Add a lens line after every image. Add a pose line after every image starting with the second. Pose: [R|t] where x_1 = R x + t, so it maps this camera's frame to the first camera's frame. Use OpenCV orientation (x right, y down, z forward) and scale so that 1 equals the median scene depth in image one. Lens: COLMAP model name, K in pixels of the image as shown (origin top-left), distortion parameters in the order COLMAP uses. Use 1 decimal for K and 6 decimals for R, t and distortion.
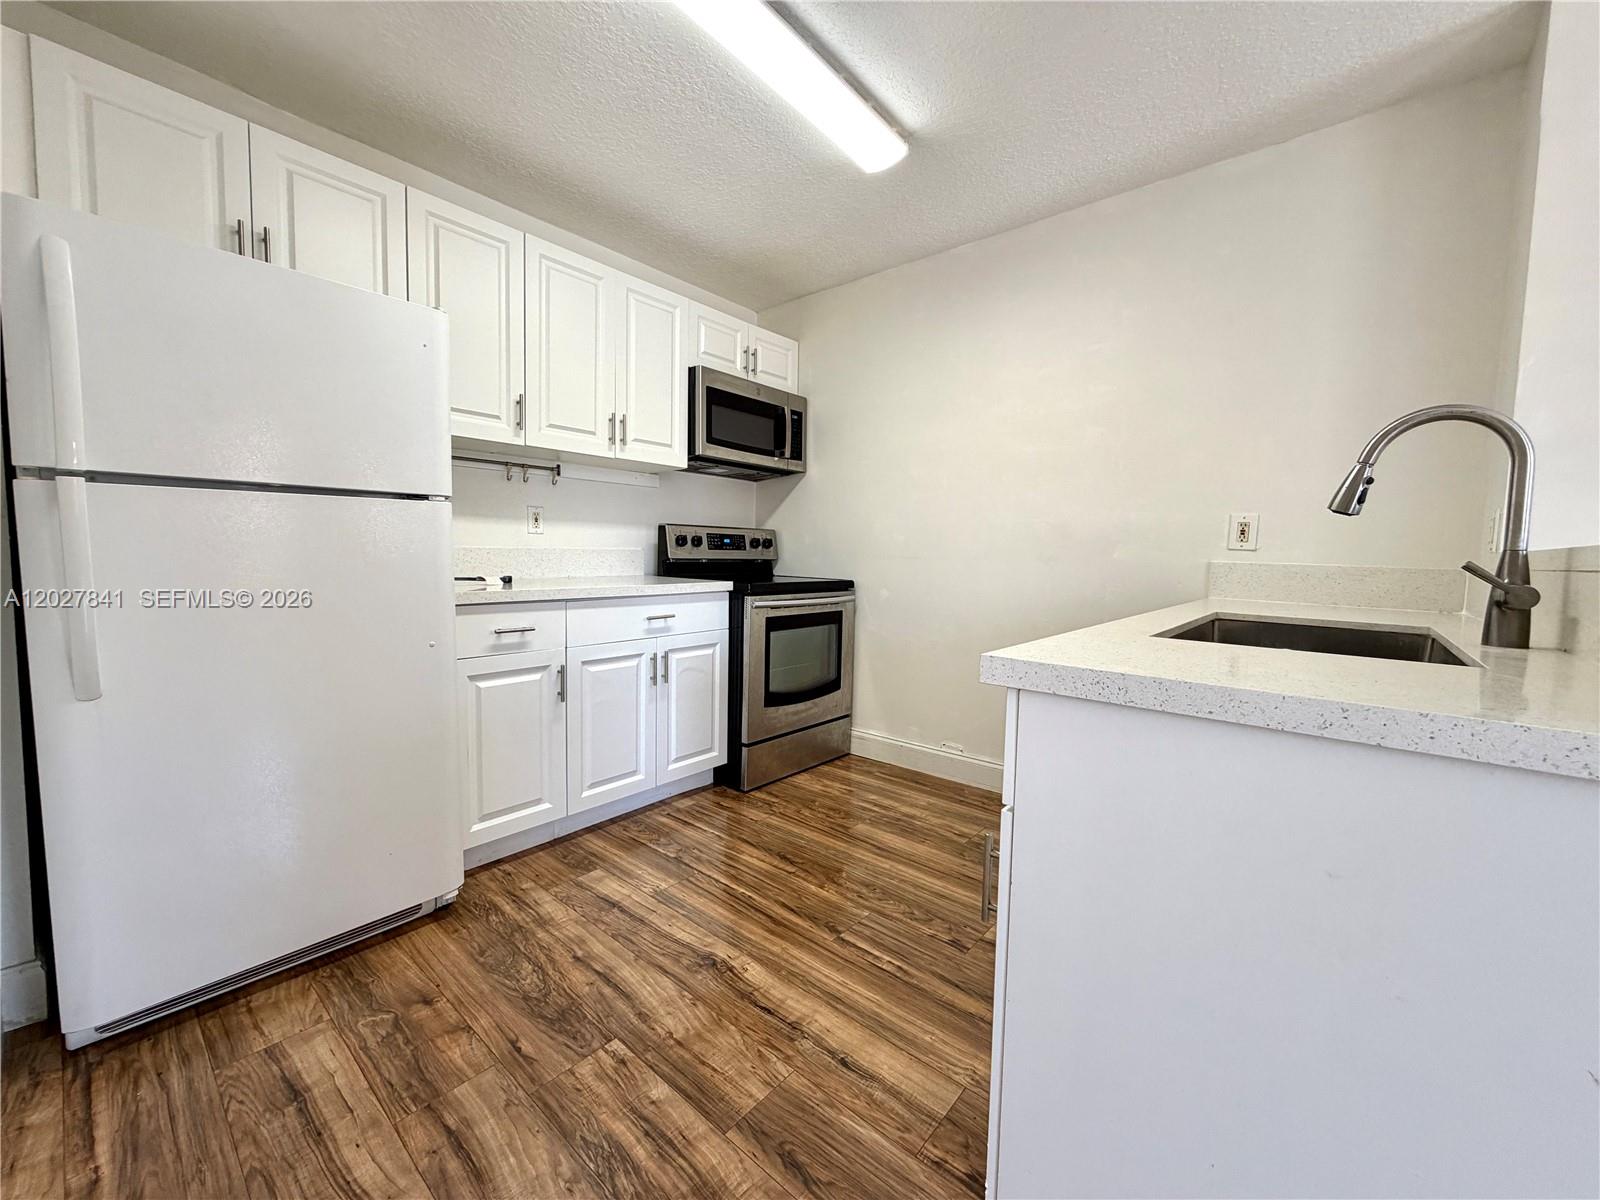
lens RADIAL K [[639.4, 0, 796.6], [0, 639.4, 599.8], [0, 0, 1]] dist [-0.001823, 0.000383]
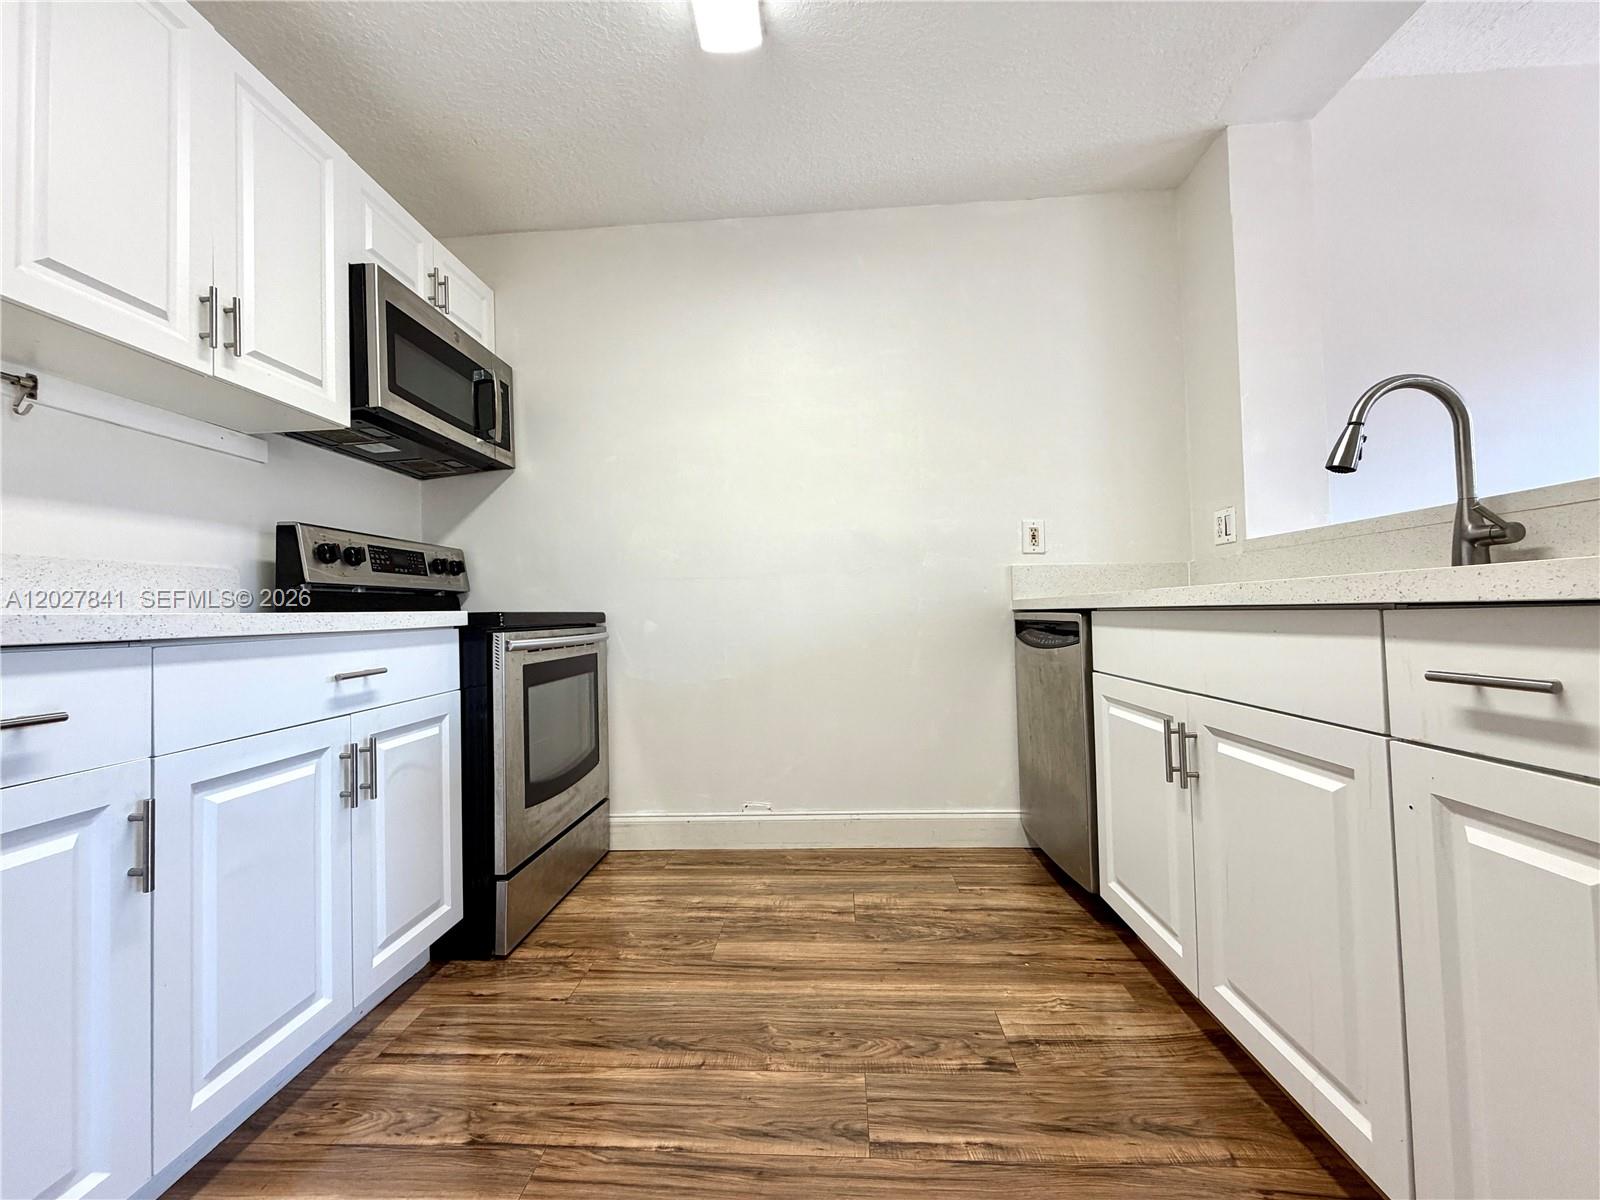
lens RADIAL K [[639.4, 0, 796.6], [0, 639.4, 599.8], [0, 0, 1]] dist [-0.001823, 0.000383]
pose [[0.793307, -0.028210, 0.608168, -0.221401], [0.087852, 0.993776, -0.068500, 0.030727], [-0.602450, 0.107770, 0.790847, 0.322876]]
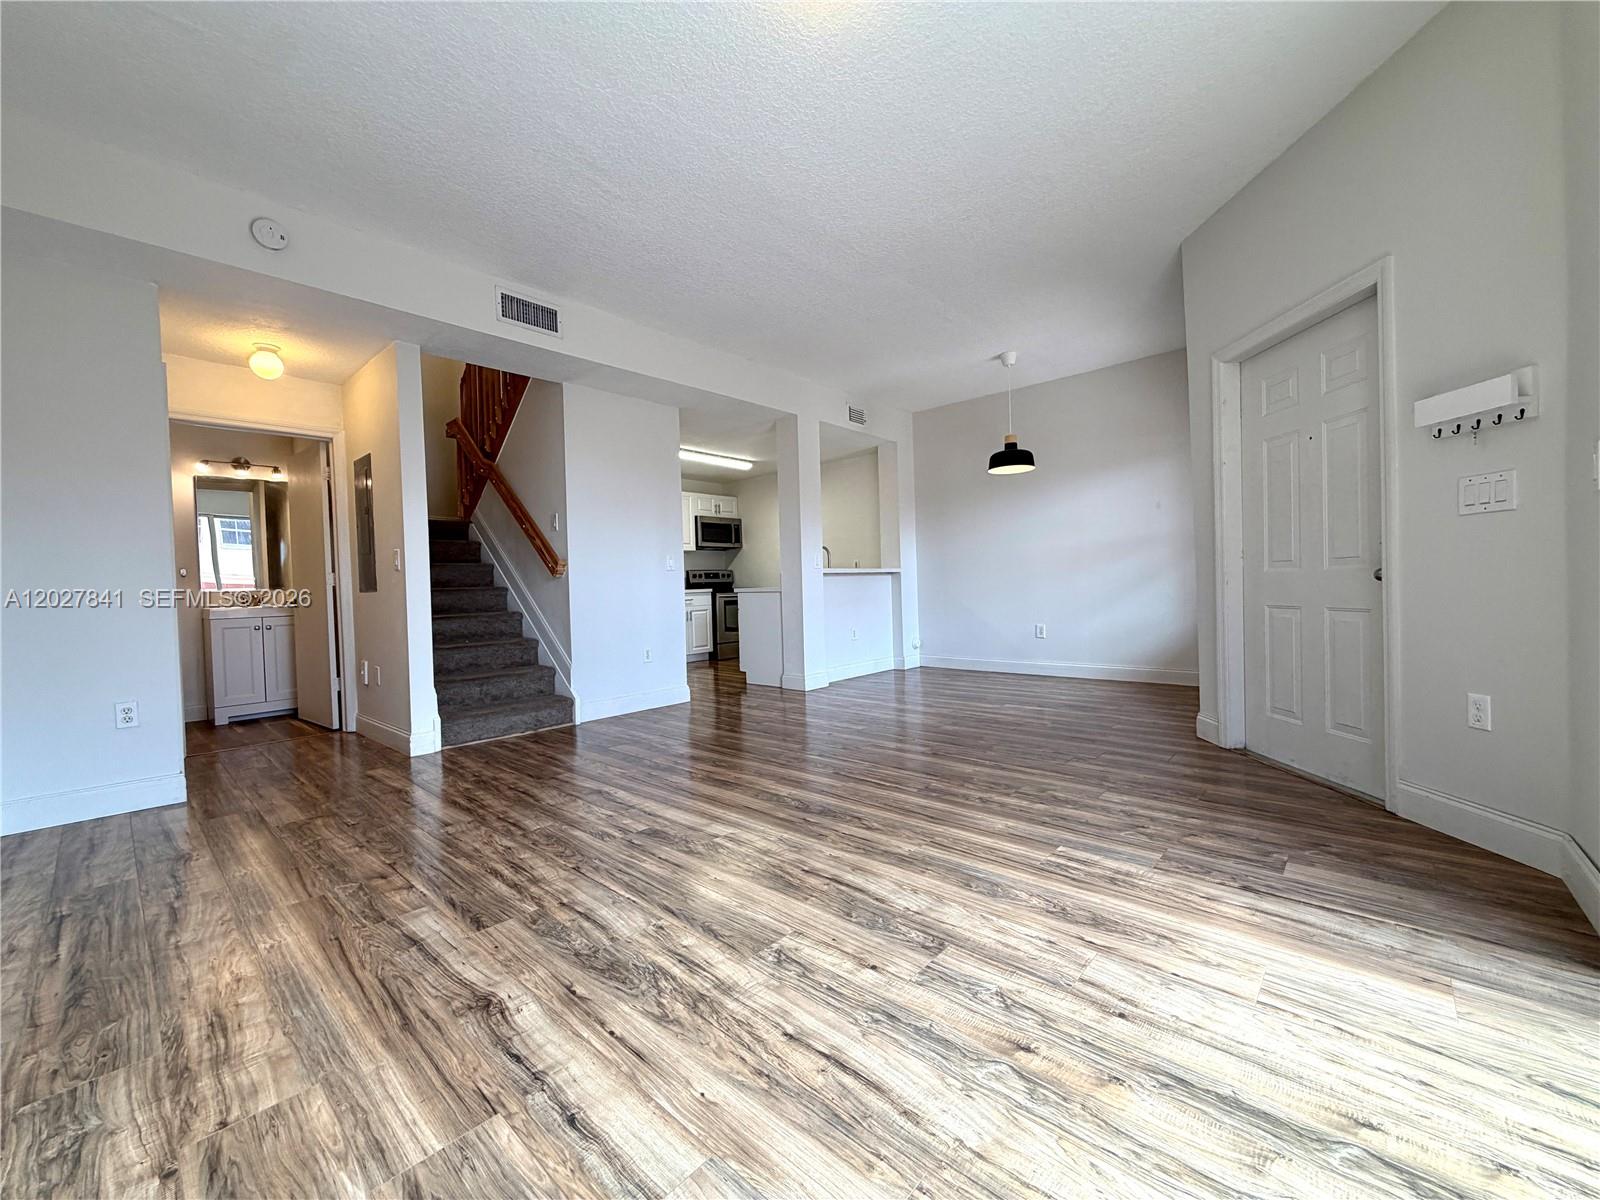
lens RADIAL K [[639.4, 0, 796.6], [0, 639.4, 599.8], [0, 0, 1]] dist [-0.001823, 0.000383]
pose [[0.998426, -0.047773, -0.029391, 0.378018], [0.046221, 0.997608, -0.051399, 0.194310], [0.031776, 0.049960, 0.998246, -1.958082]]
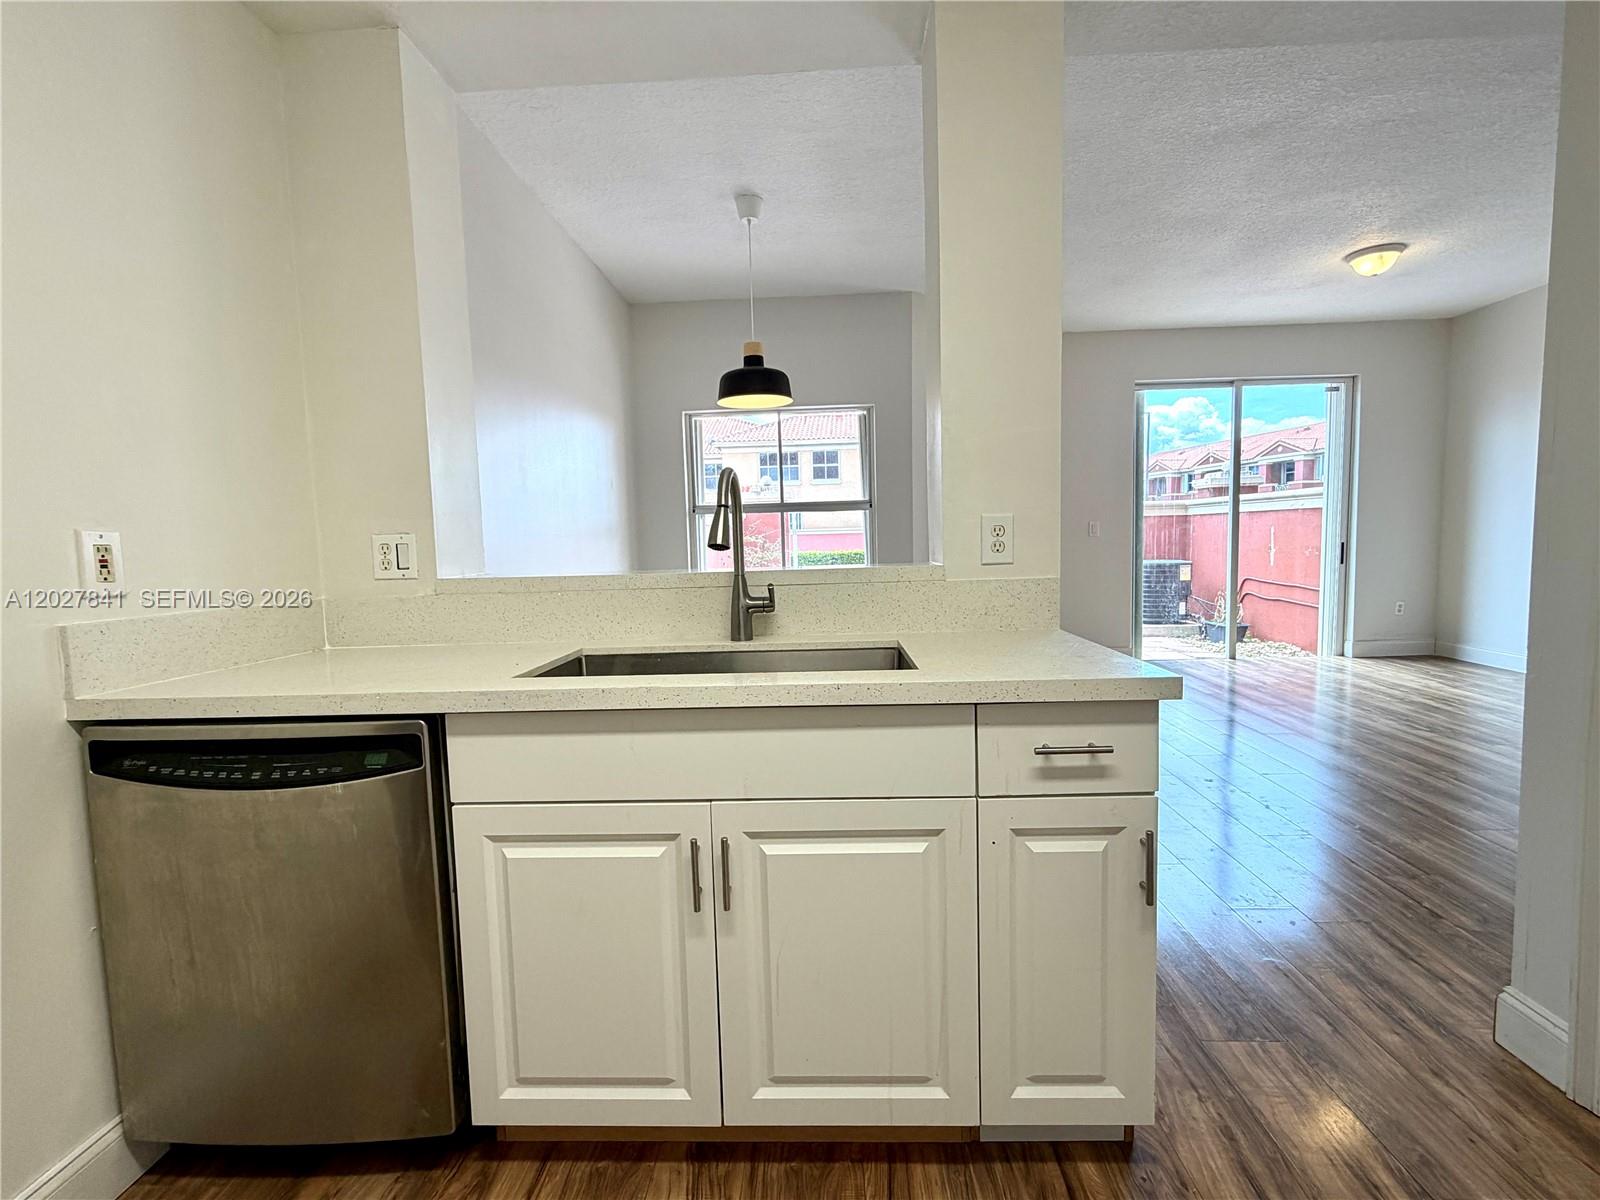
lens RADIAL K [[724.0, 0, 800.0], [0, 724.0, 600.0], [0, 0, 1]] dist [0.001115, -0.000196]
pose [[-0.622345, -0.069338, 0.779666, -0.101469], [0.072774, 0.986629, 0.145834, -0.097882], [-0.779352, 0.147499, -0.608978, 0.741158]]
